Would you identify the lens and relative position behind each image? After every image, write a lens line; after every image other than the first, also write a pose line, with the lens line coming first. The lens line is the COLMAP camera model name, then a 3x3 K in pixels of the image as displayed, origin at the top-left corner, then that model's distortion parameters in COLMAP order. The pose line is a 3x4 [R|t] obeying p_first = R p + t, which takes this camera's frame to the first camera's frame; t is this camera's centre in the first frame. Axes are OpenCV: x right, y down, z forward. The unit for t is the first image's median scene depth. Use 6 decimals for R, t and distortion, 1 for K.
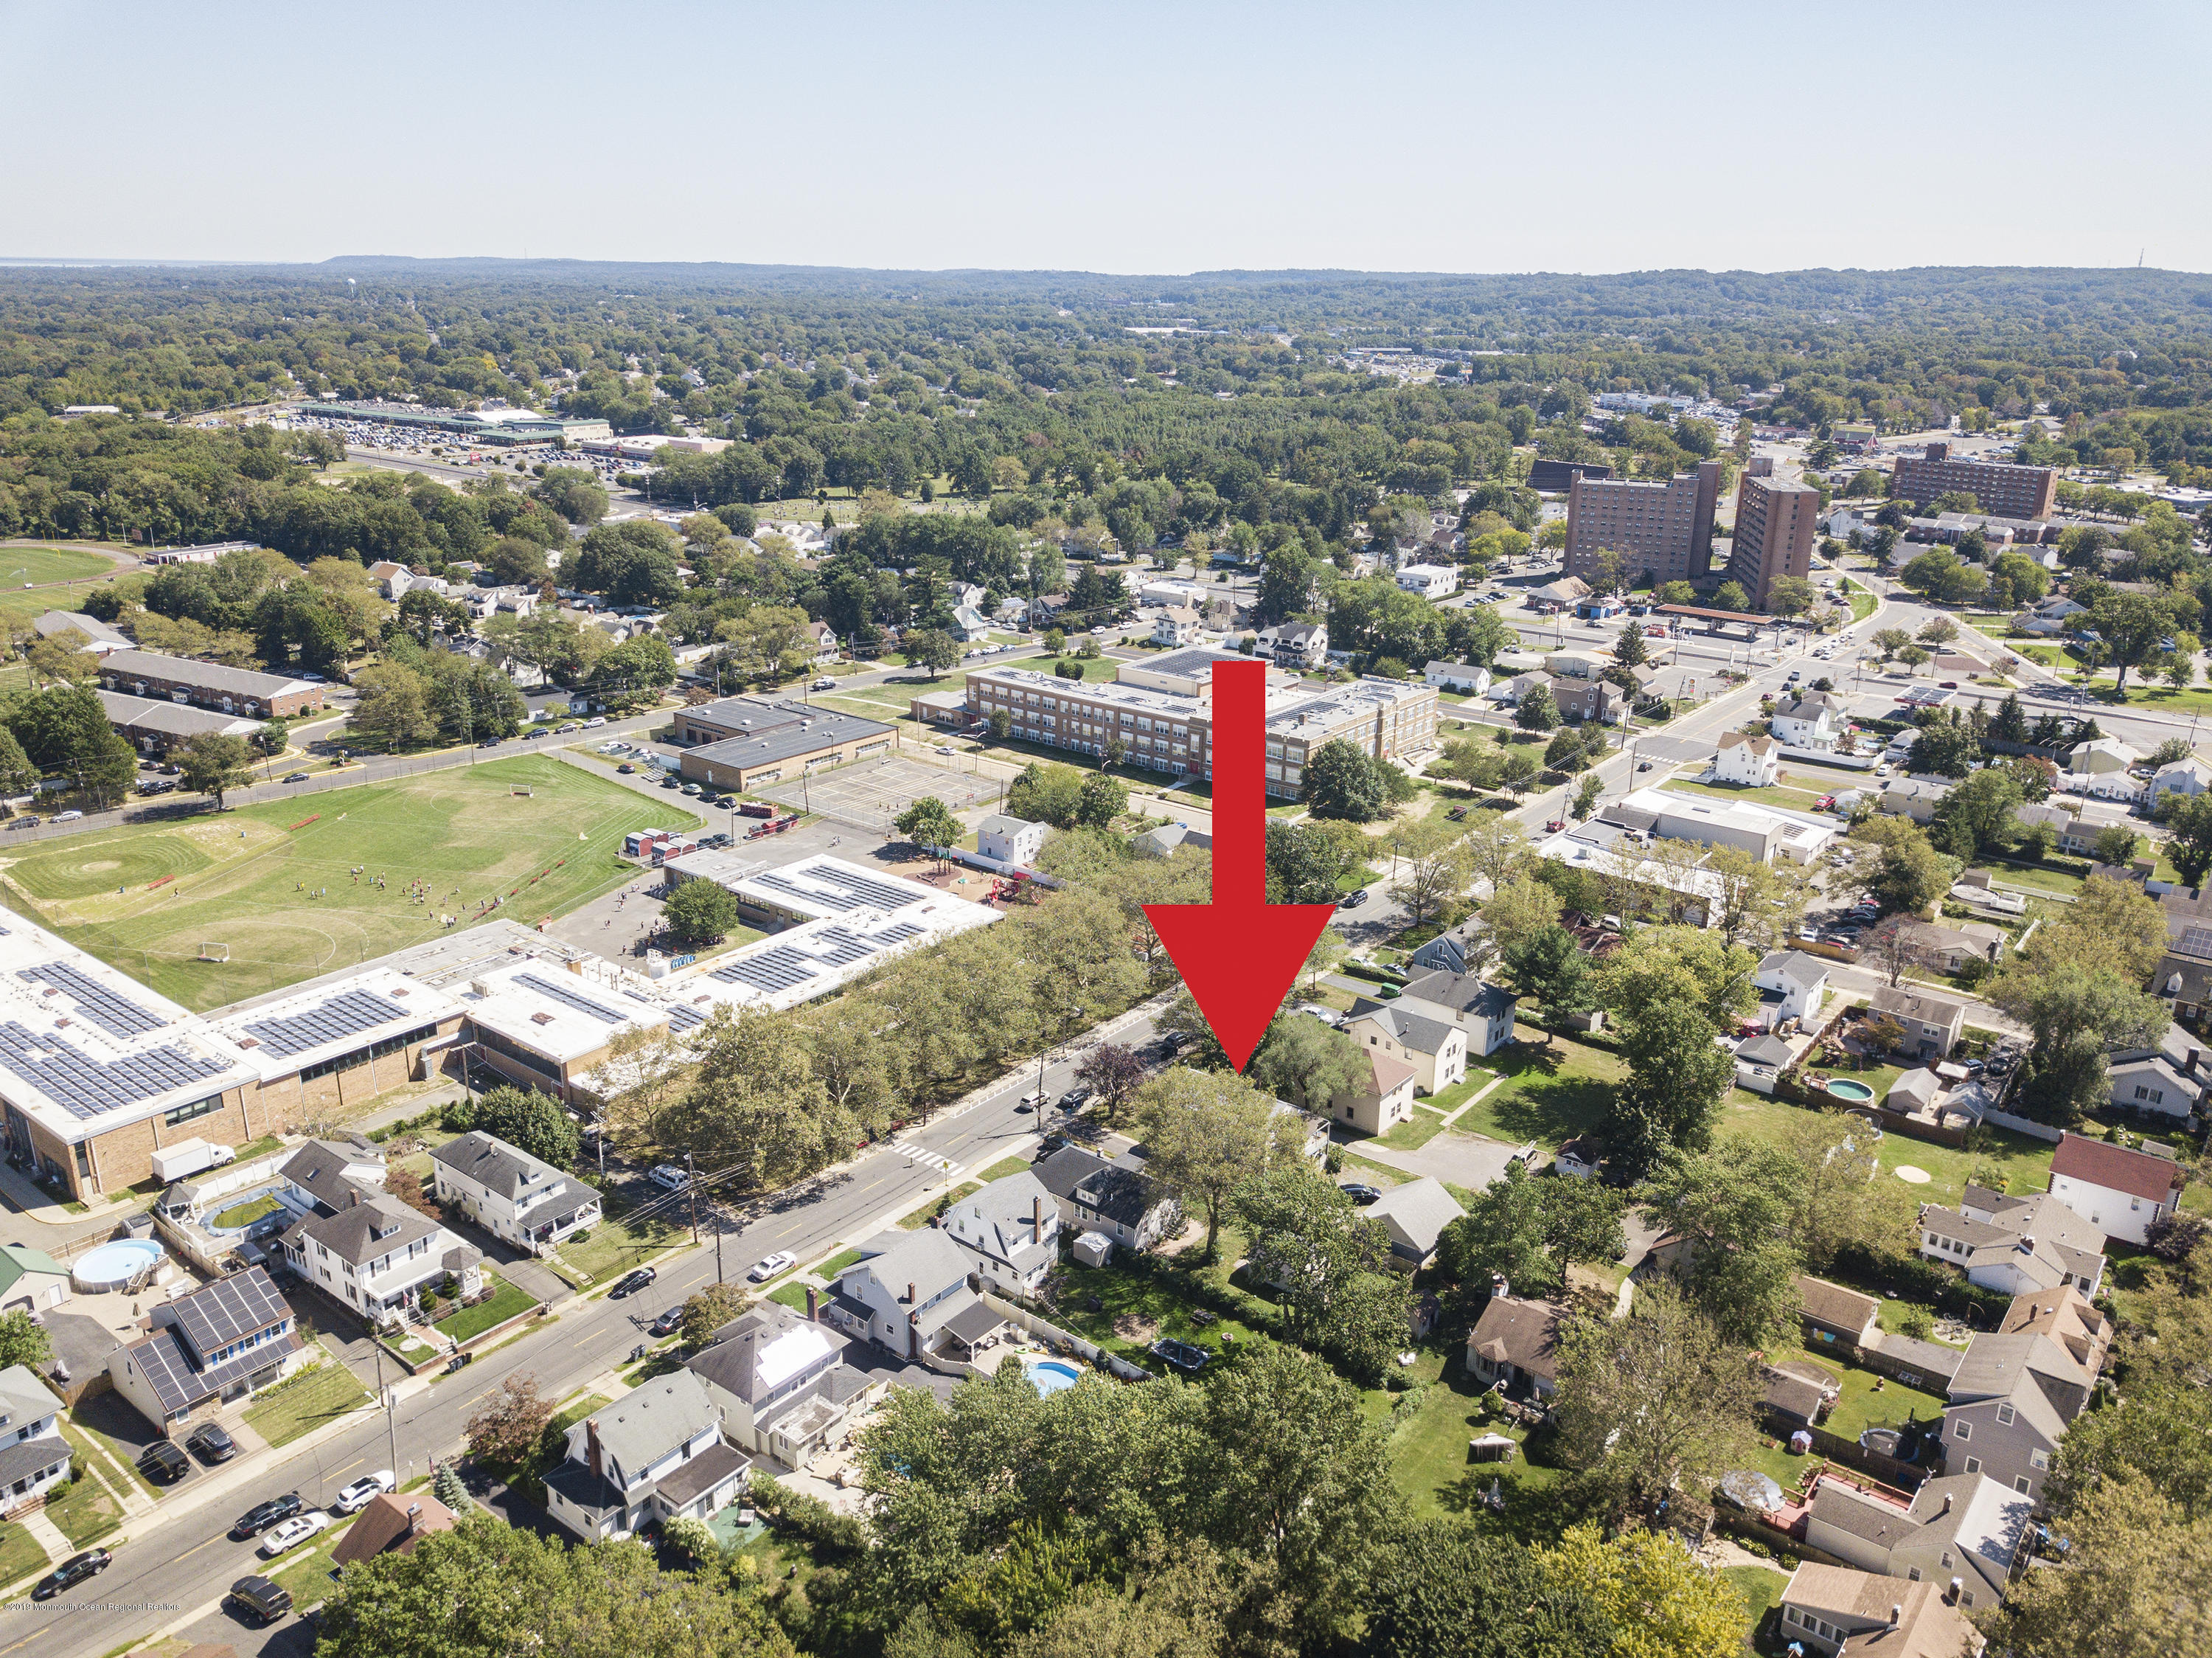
lens RADIAL K [[1702.4, 0, 1121.1], [0, 1702.4, 834.3], [0, 0, 1]] dist [0.008507, -0.004936]
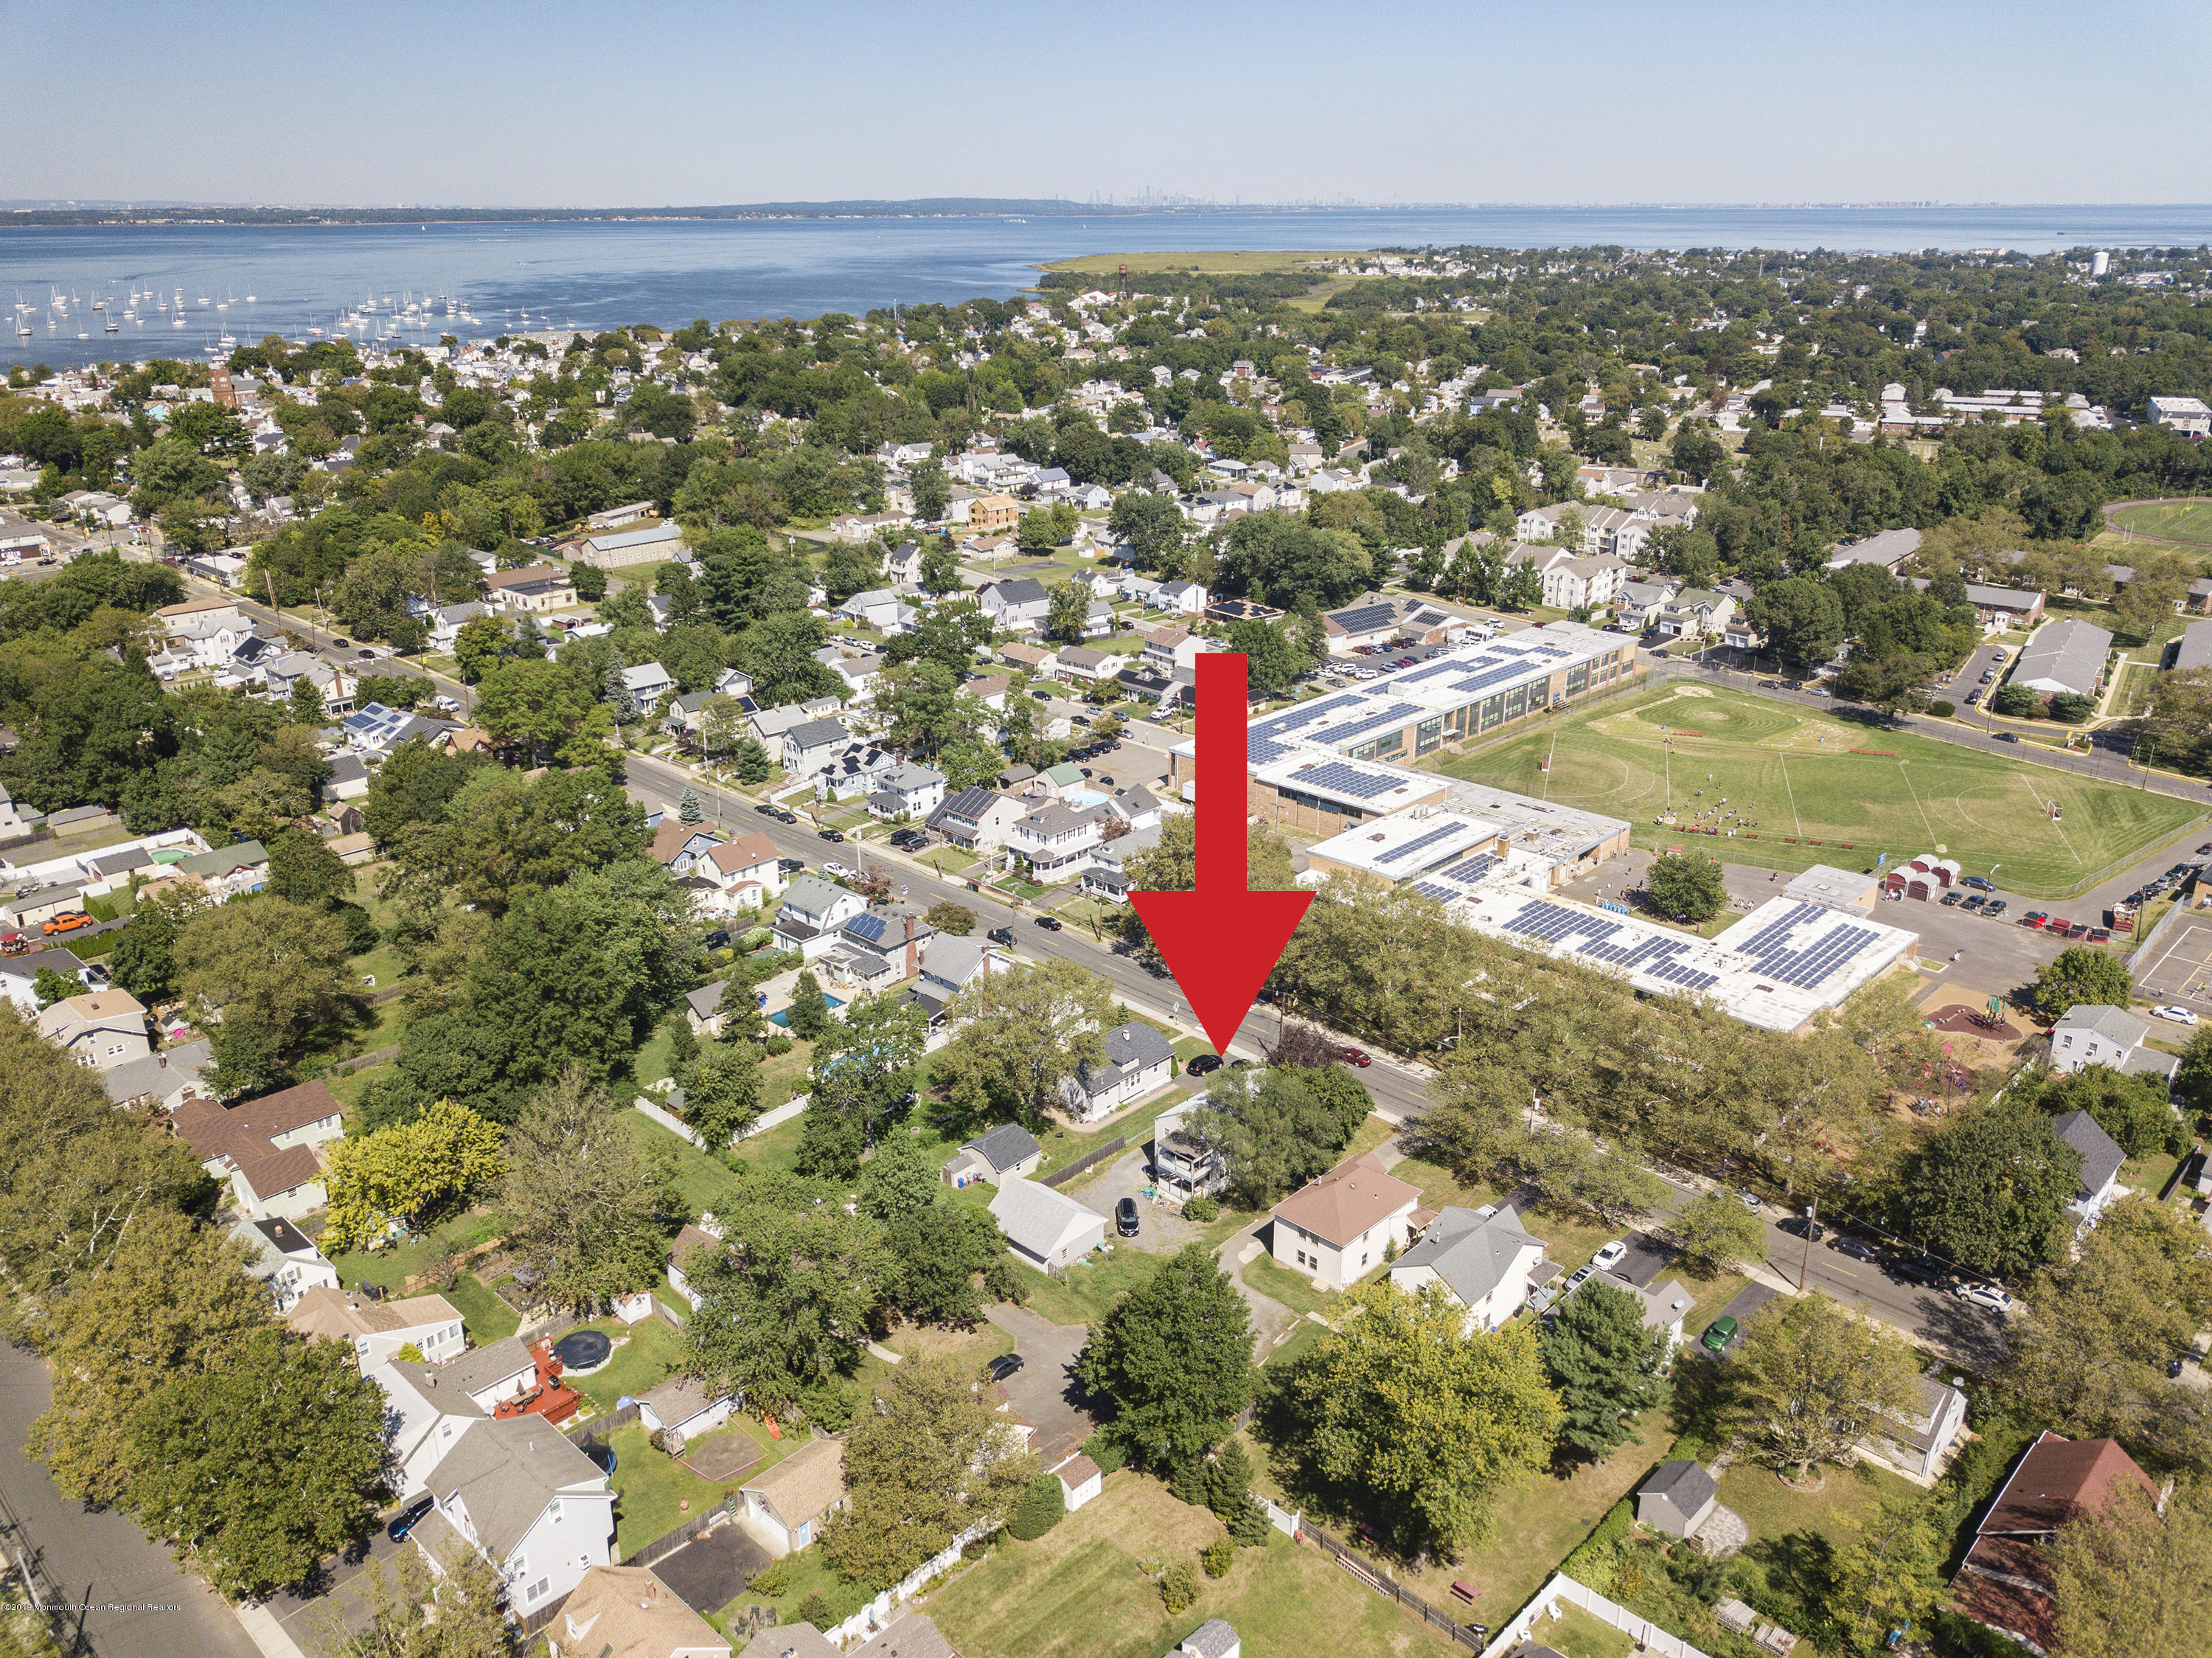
lens RADIAL K [[1659.7, 0, 1110.8], [0, 1659.7, 871.5], [0, 0, 1]] dist [0.049489, -0.056226]
pose [[-0.106596, 0.349419, -0.930883, 0.897586], [-0.315147, 0.876074, 0.364933, -0.275230], [0.943037, 0.332266, 0.016732, 0.893707]]
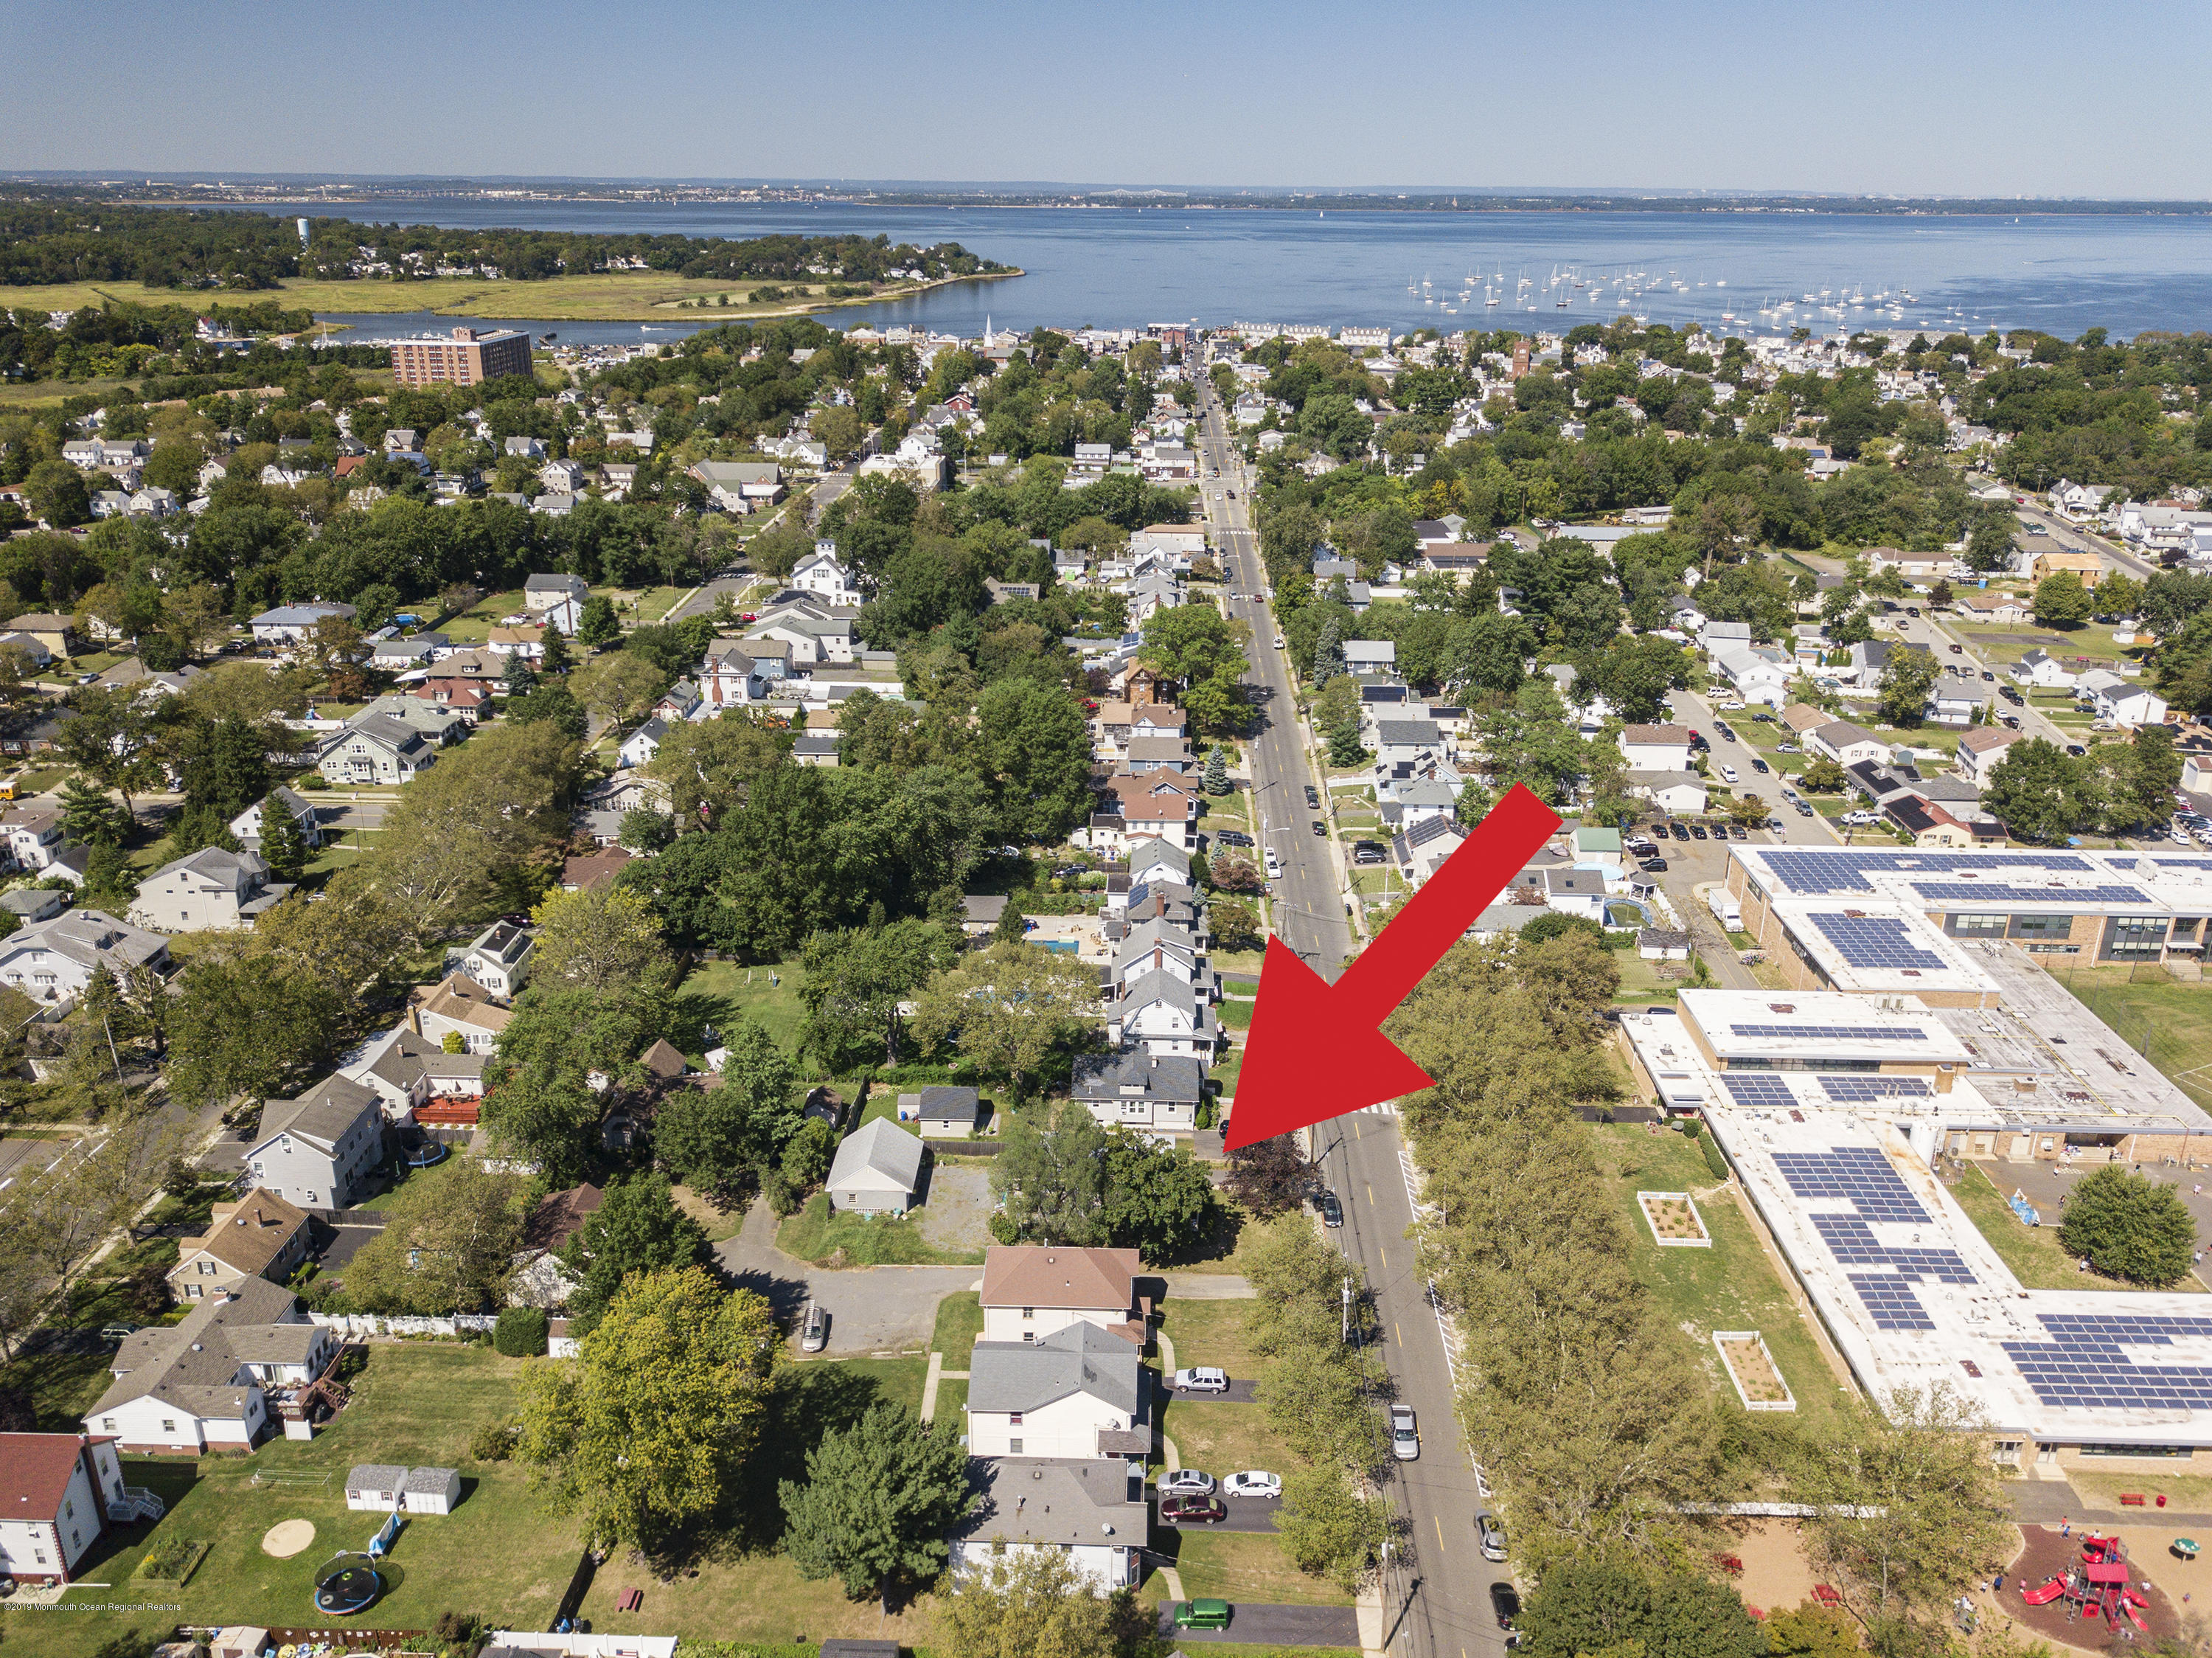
lens RADIAL K [[1702.4, 0, 1121.1], [0, 1702.4, 834.3], [0, 0, 1]] dist [0.008507, -0.004936]
pose [[-0.806976, 0.182789, -0.561585, 0.537453], [-0.212182, 0.797674, 0.564531, -0.480372], [0.551152, 0.574721, -0.604919, 1.462506]]
